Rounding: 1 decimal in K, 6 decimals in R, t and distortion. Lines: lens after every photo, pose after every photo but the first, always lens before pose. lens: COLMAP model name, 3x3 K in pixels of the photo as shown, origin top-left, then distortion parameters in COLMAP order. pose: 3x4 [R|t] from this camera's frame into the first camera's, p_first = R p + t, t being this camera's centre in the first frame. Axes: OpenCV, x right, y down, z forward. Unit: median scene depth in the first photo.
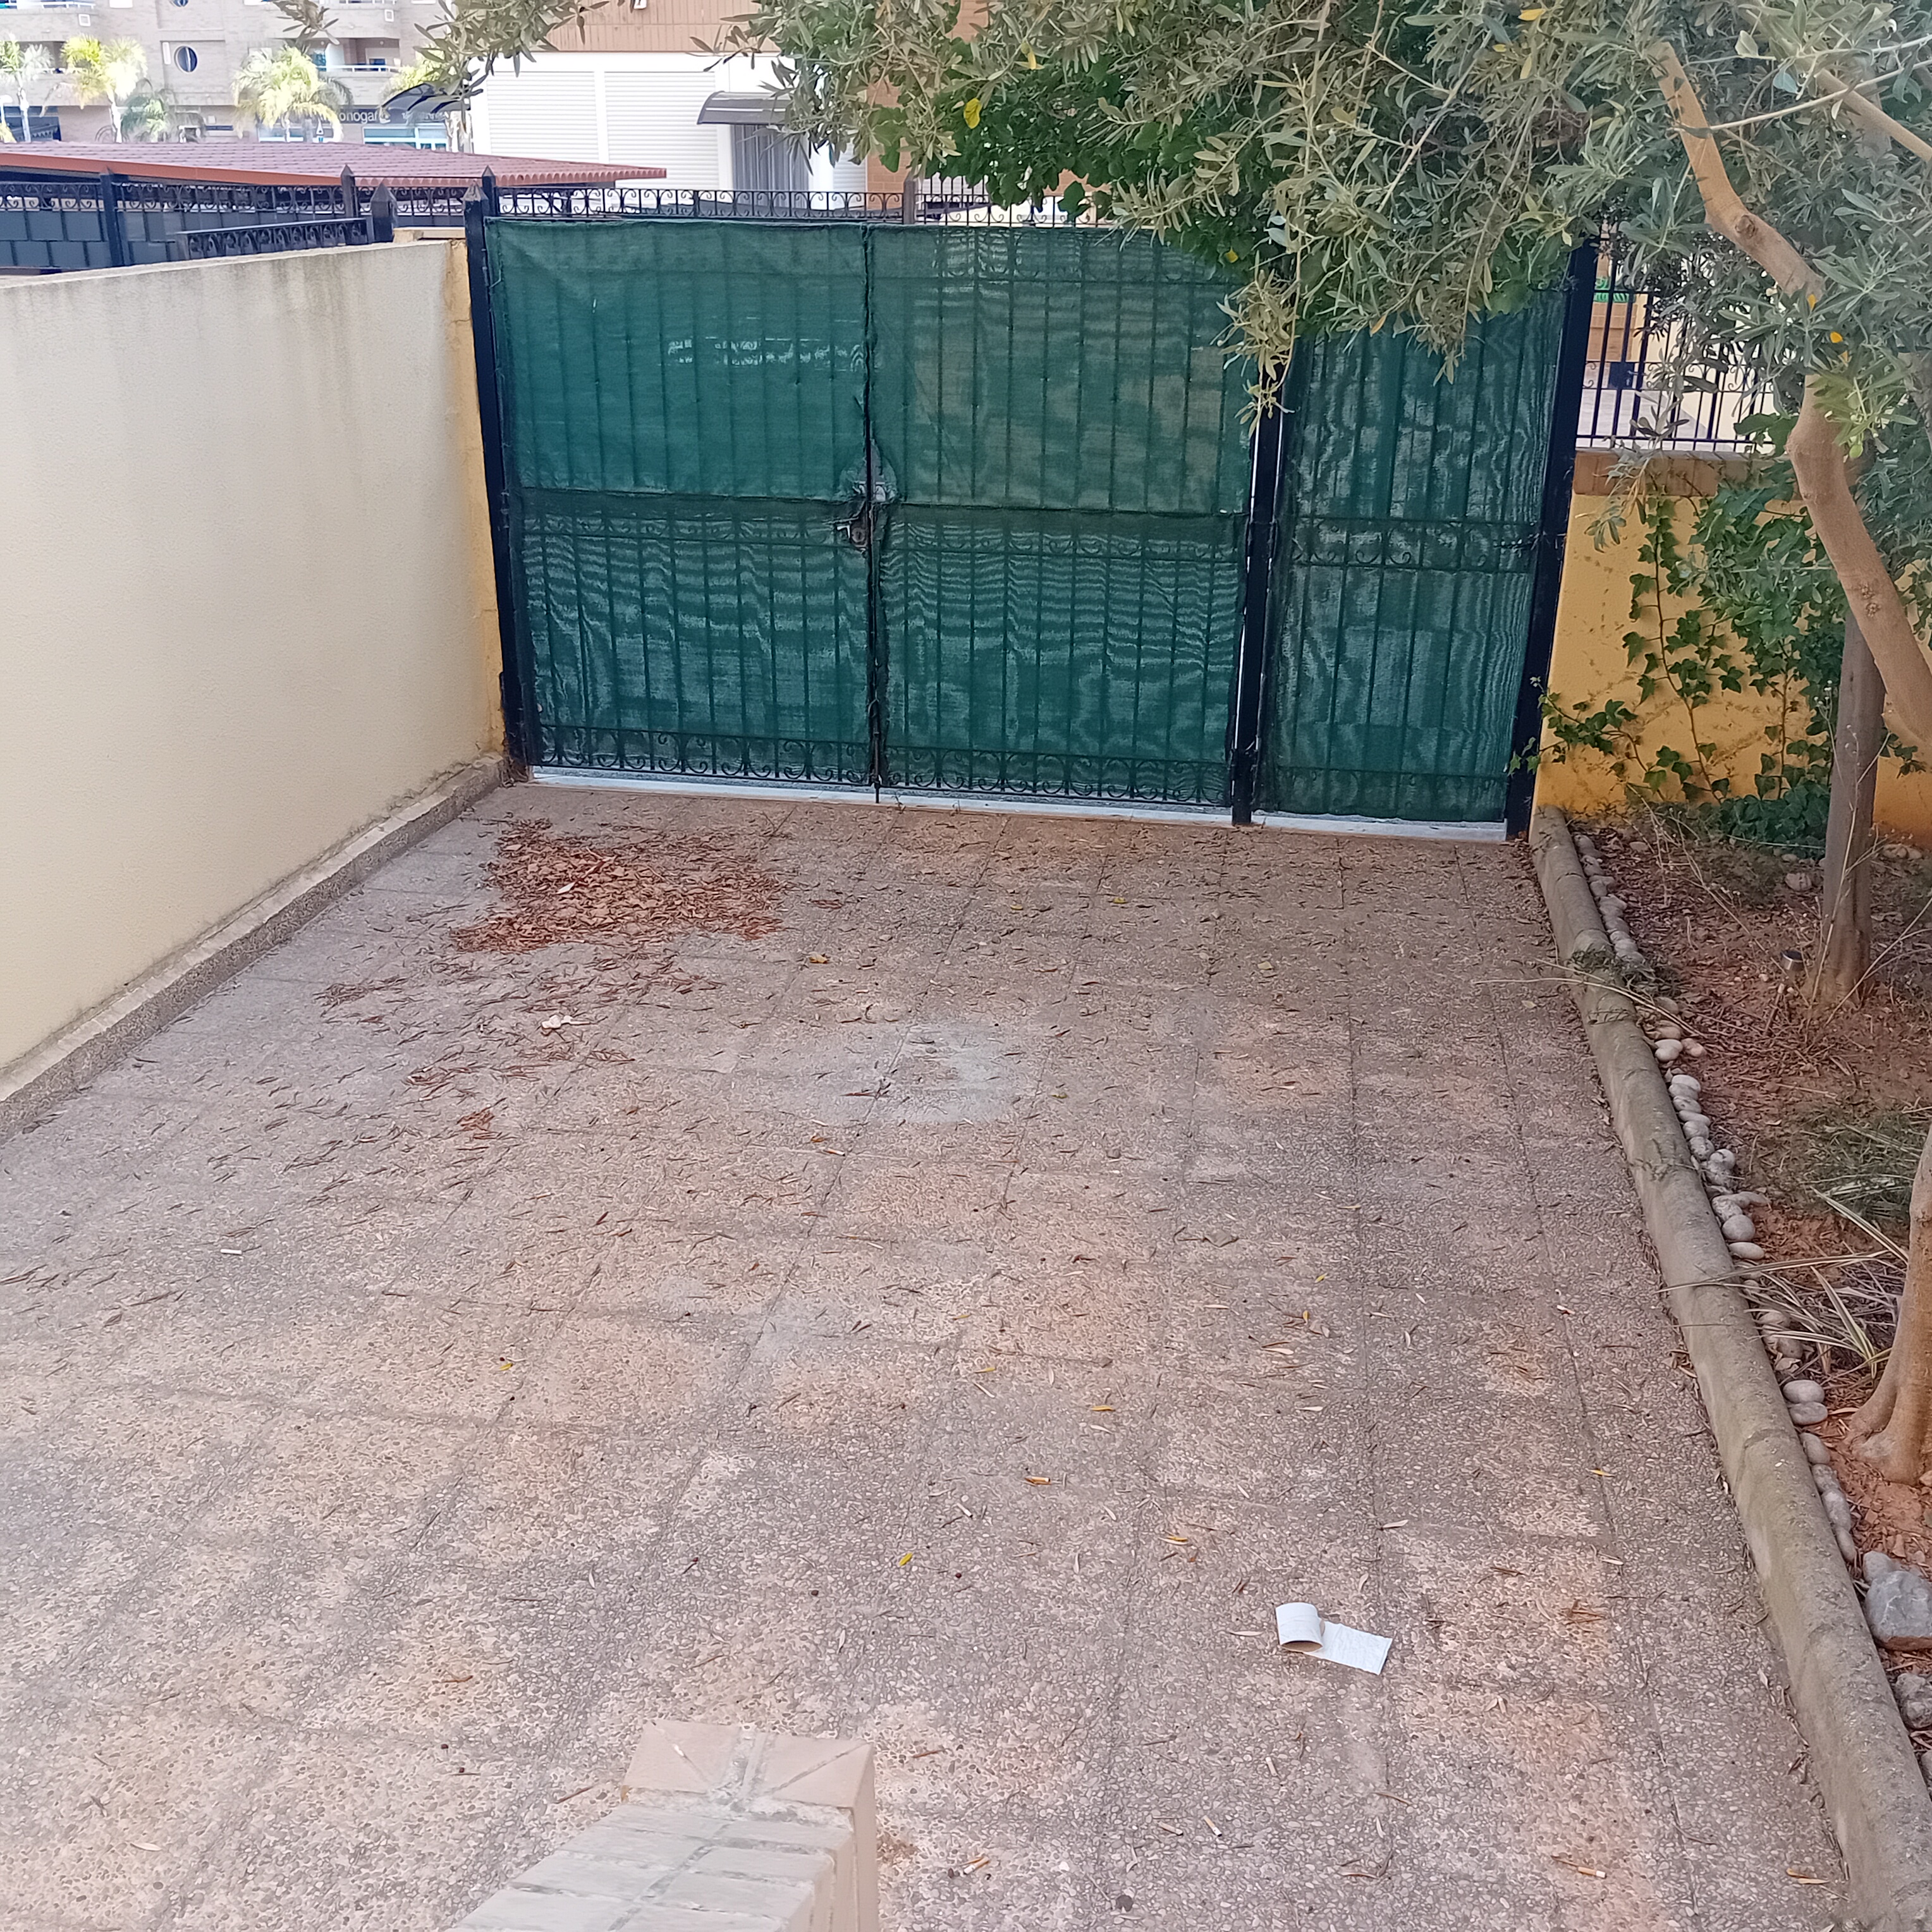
lens RADIAL K [[2011.5, 0, 974.9], [0, 2011.5, 988.7], [0, 0, 1]] dist [0.116437, -0.296750]
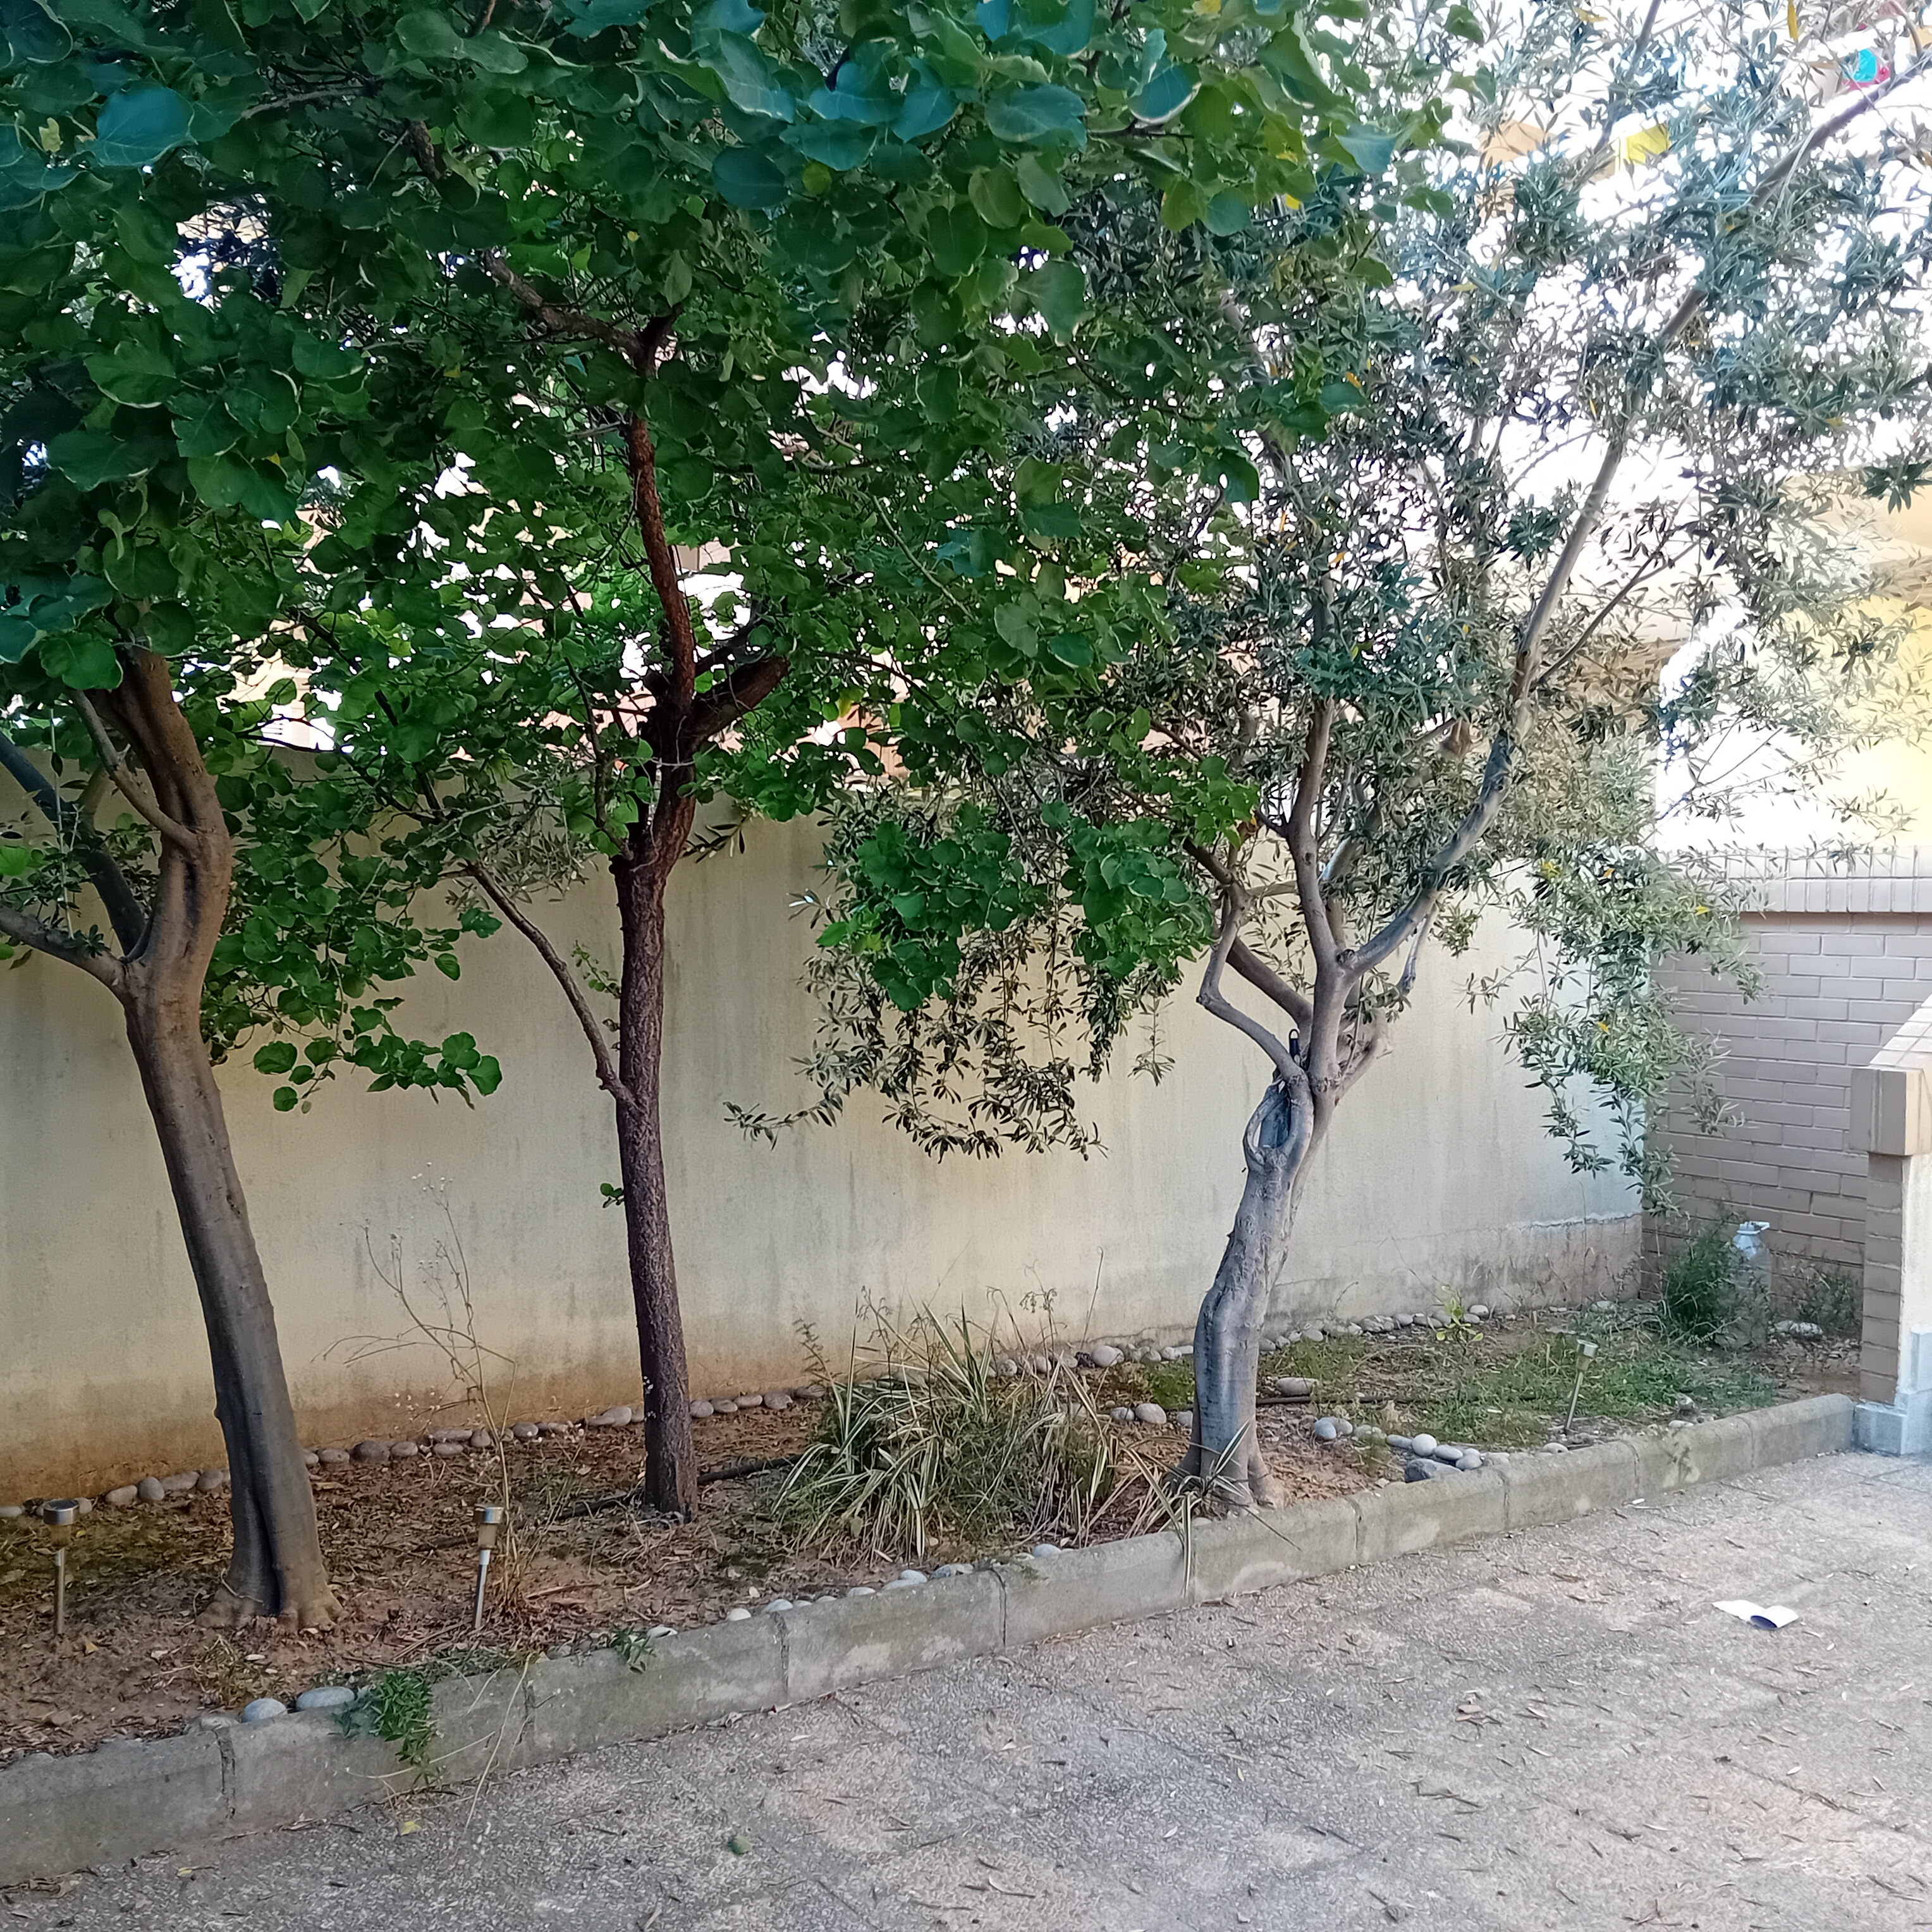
lens RADIAL K [[1995.7, 0, 966.0], [0, 1995.7, 966.0], [0, 0, 1]] dist [0.002493, -0.005587]
pose [[-0.691525, -0.038003, 0.721352, -0.202678], [0.242004, 0.928717, 0.280925, -0.293210], [-0.680608, 0.368836, -0.633034, 0.997125]]
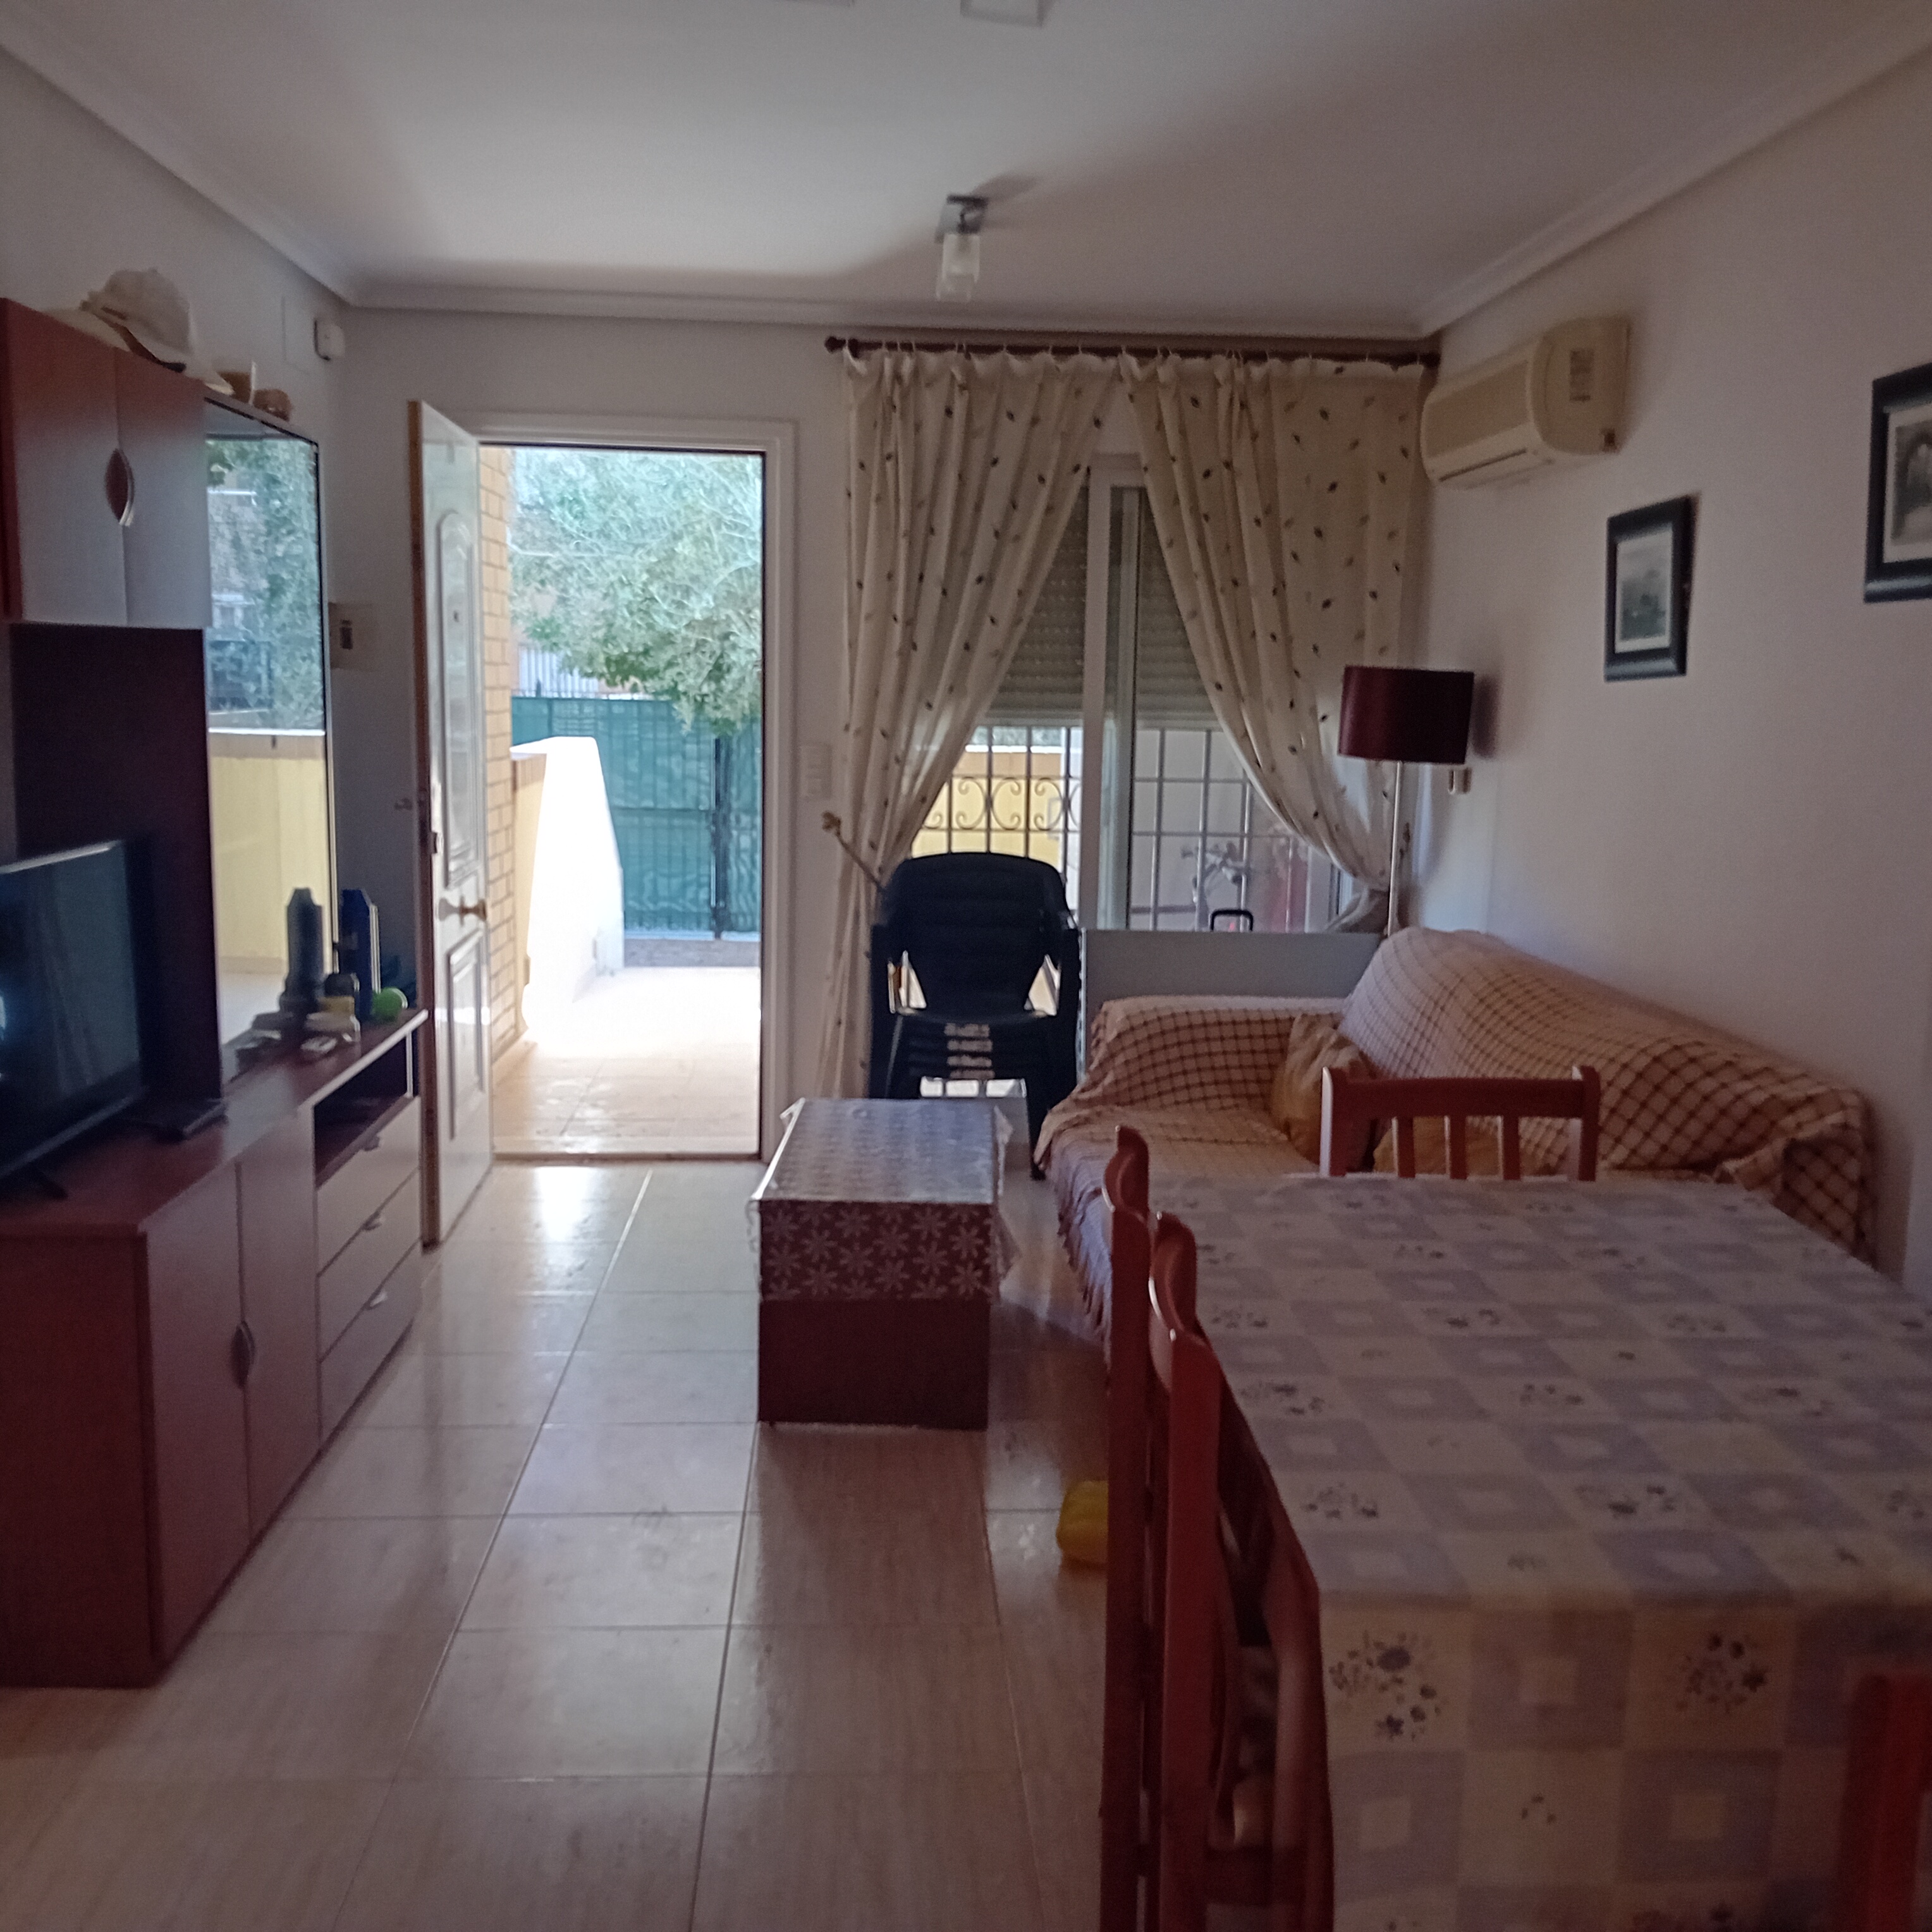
lens RADIAL K [[2002.1, 0, 980.1], [0, 2002.1, 985.4], [0, 0, 1]] dist [0.130126, -0.316511]
pose [[0.975964, -0.025100, 0.216481, -0.082787], [0.074793, 0.971591, -0.224538, 0.565431], [-0.204695, 0.235332, 0.950115, -1.380095]]
